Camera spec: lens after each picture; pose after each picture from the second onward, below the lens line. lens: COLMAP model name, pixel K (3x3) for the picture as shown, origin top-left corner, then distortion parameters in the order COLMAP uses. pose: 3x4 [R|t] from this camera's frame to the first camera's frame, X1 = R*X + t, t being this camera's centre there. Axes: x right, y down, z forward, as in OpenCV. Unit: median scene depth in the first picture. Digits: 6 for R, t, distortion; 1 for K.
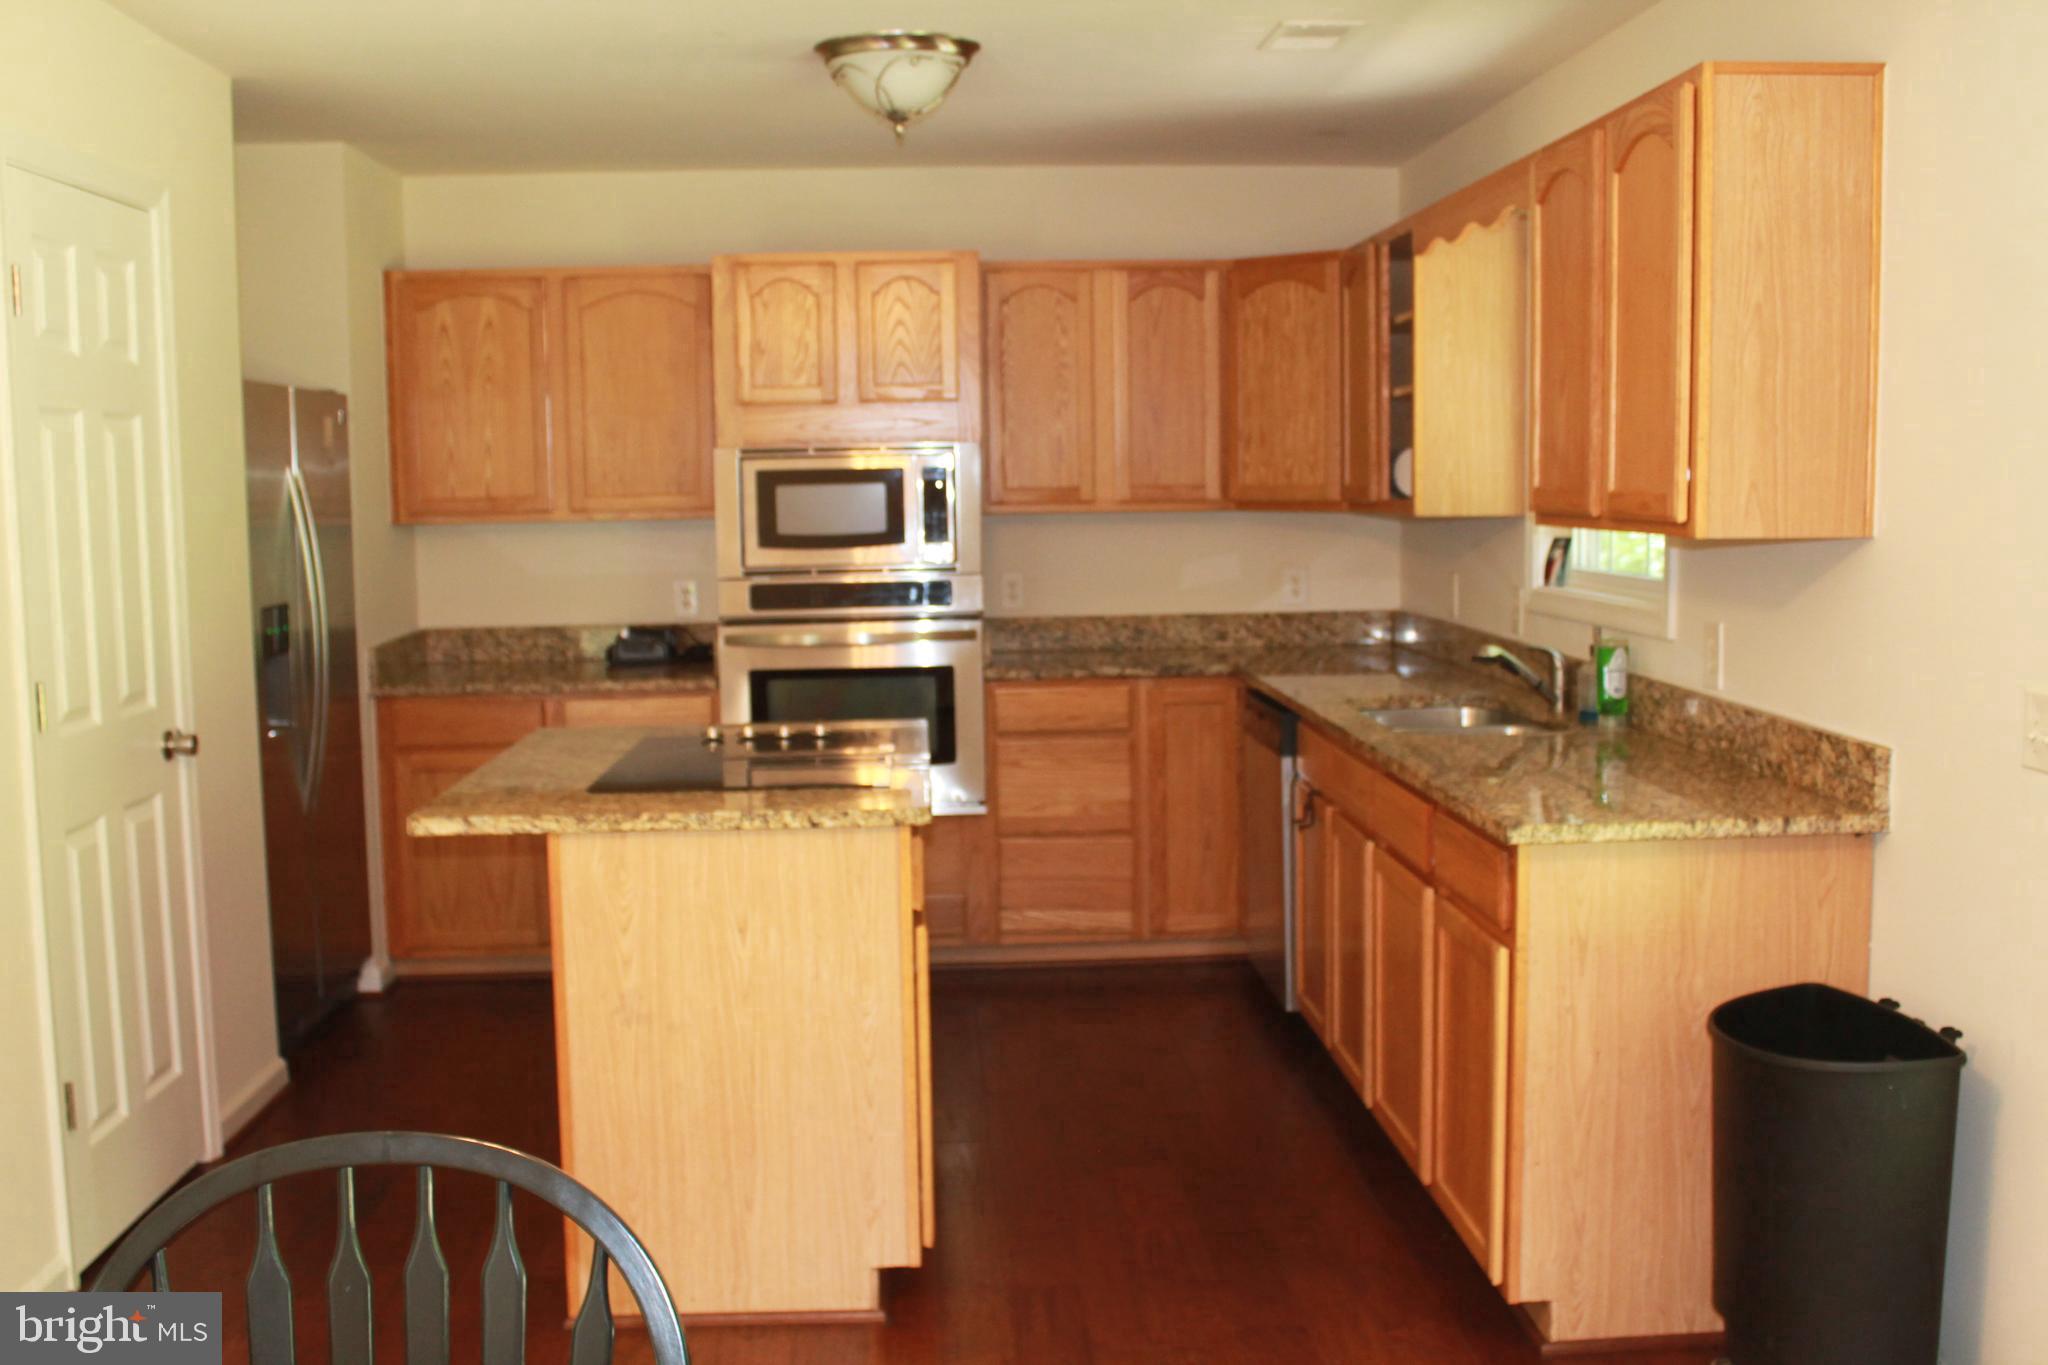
lens RADIAL K [[2109.0, 0, 986.2], [0, 2109.0, 689.9], [0, 0, 1]] dist [-0.086382, 0.000000]
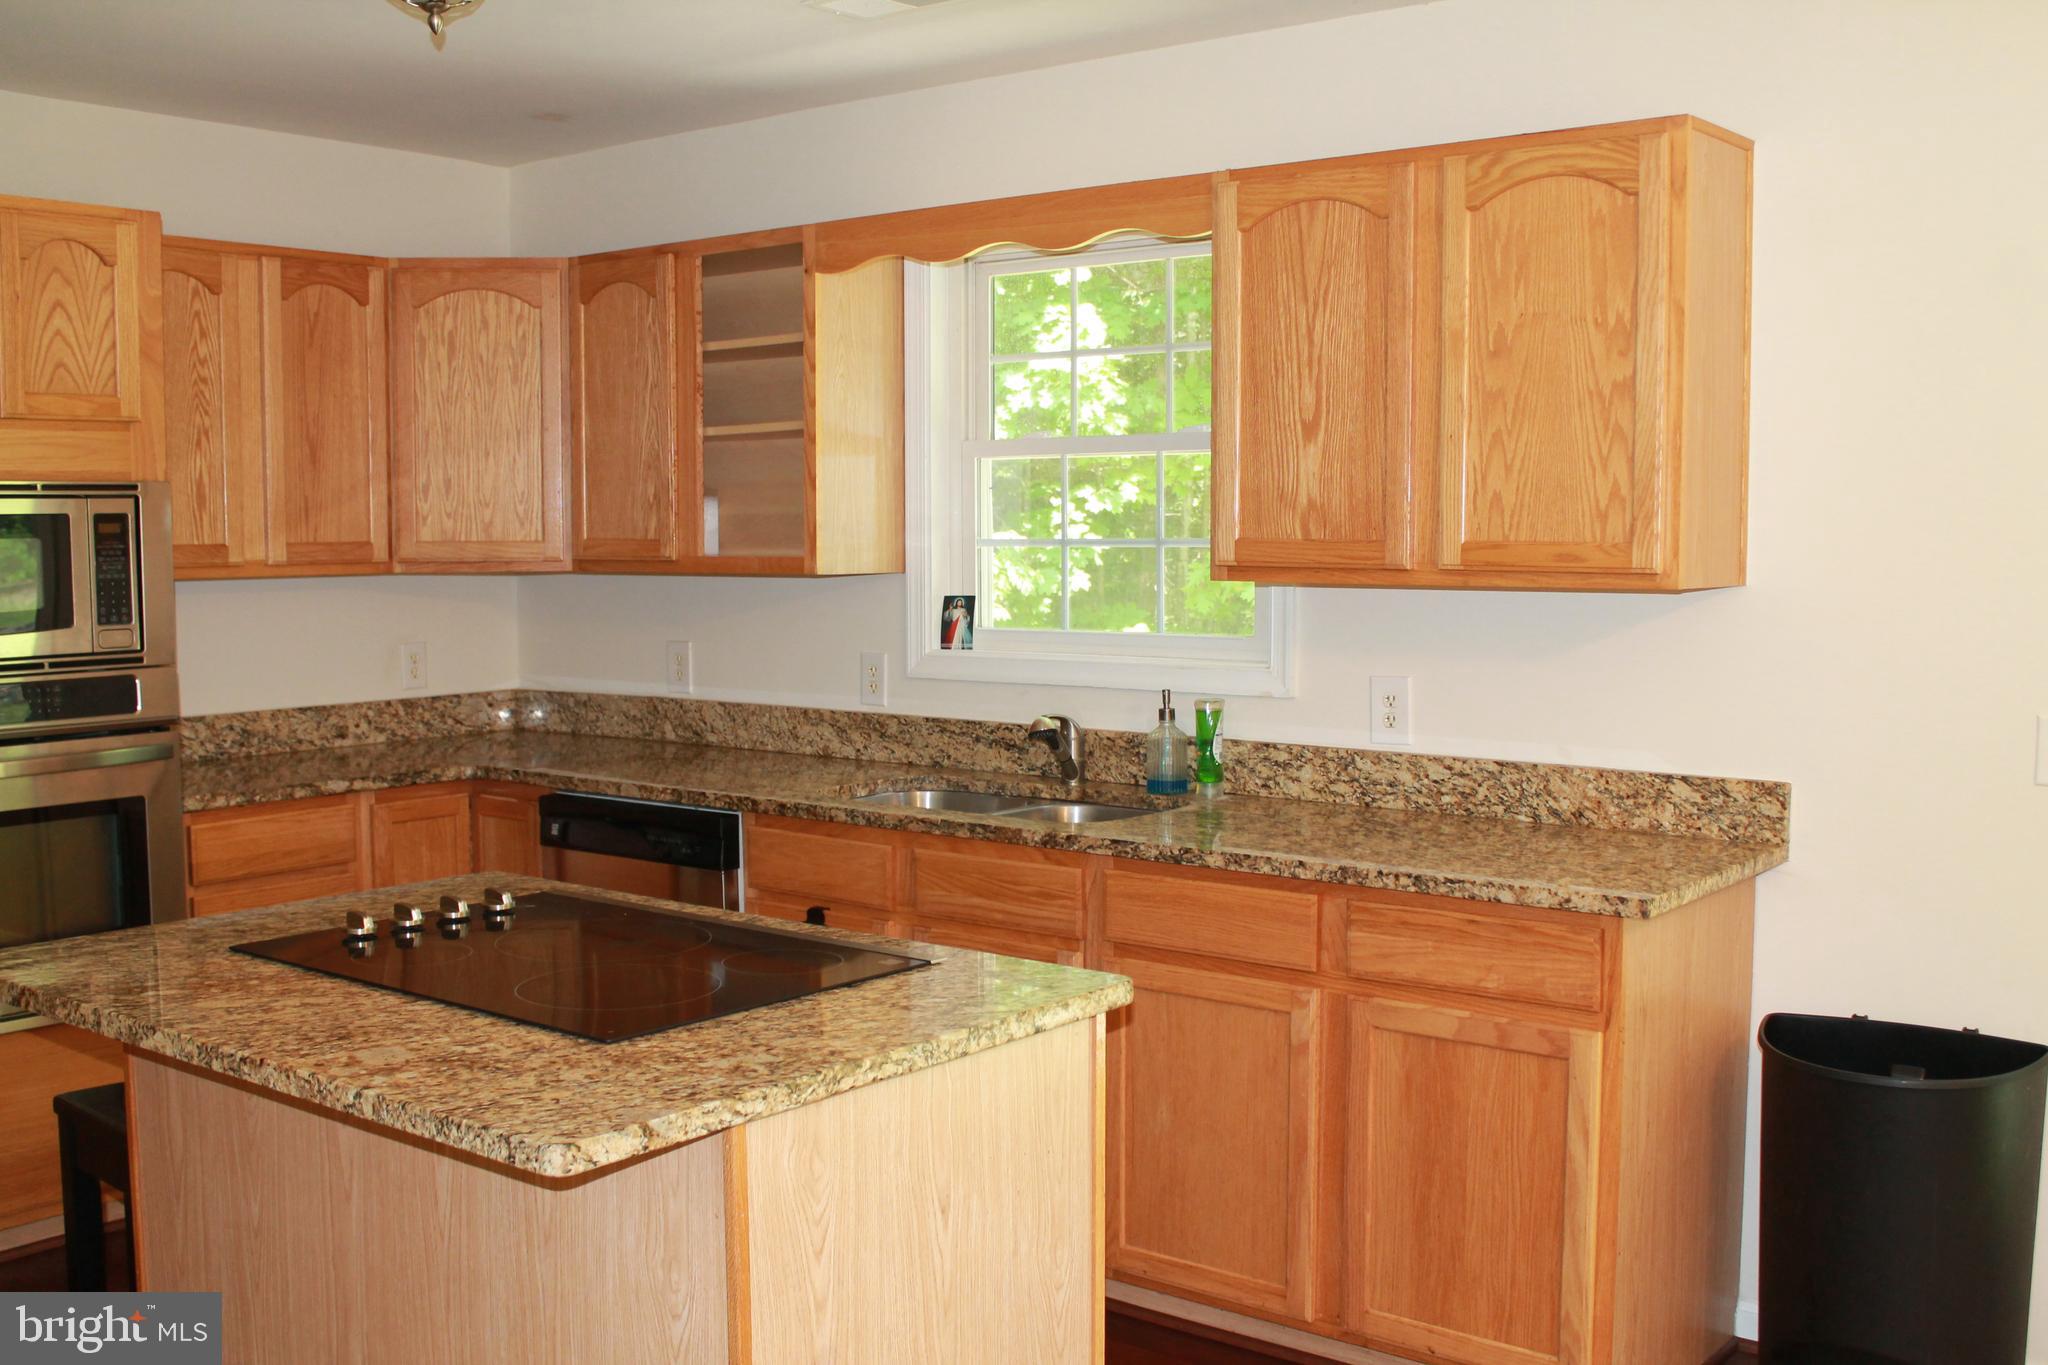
lens RADIAL K [[2109.0, 0, 1029.4], [0, 2109.0, 691.0], [0, 0, 1]] dist [-0.086382, 0.000000]
pose [[0.652501, -0.048680, 0.756223, -0.342050], [0.071804, 0.997416, 0.002250, -0.026846], [-0.754379, 0.052832, 0.654310, 0.320364]]
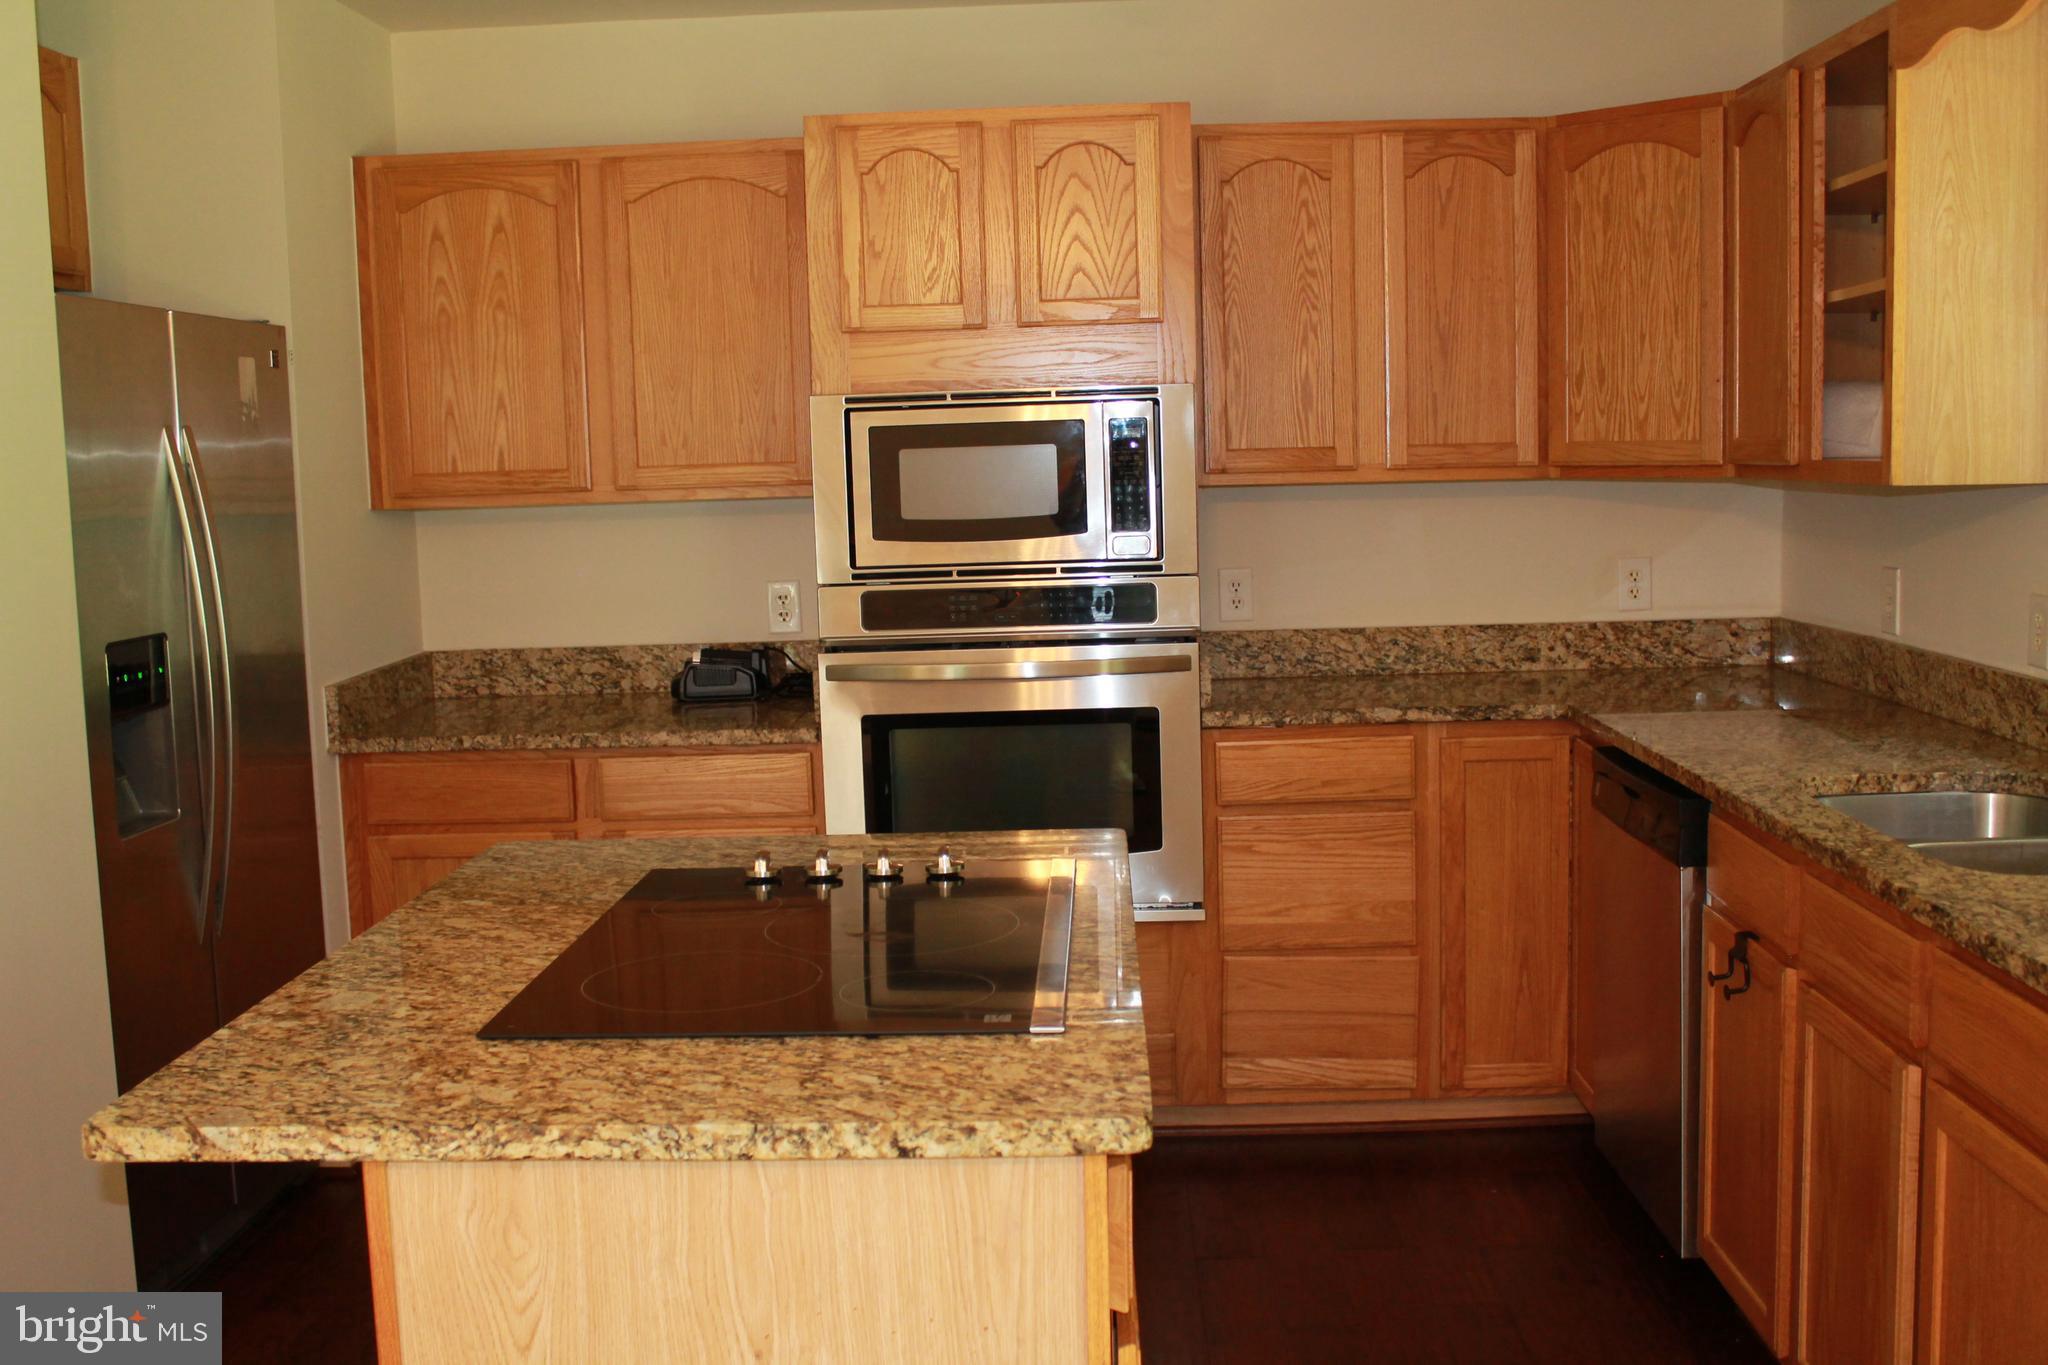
lens RADIAL K [[2109.0, 0, 1007.1], [0, 2109.0, 690.4], [0, 0, 1]] dist [-0.086382, 0.000000]
pose [[0.997264, -0.003847, -0.073819, -0.013428], [0.004896, 0.999889, 0.014042, -0.026992], [0.073757, -0.014365, 0.997173, 0.307593]]
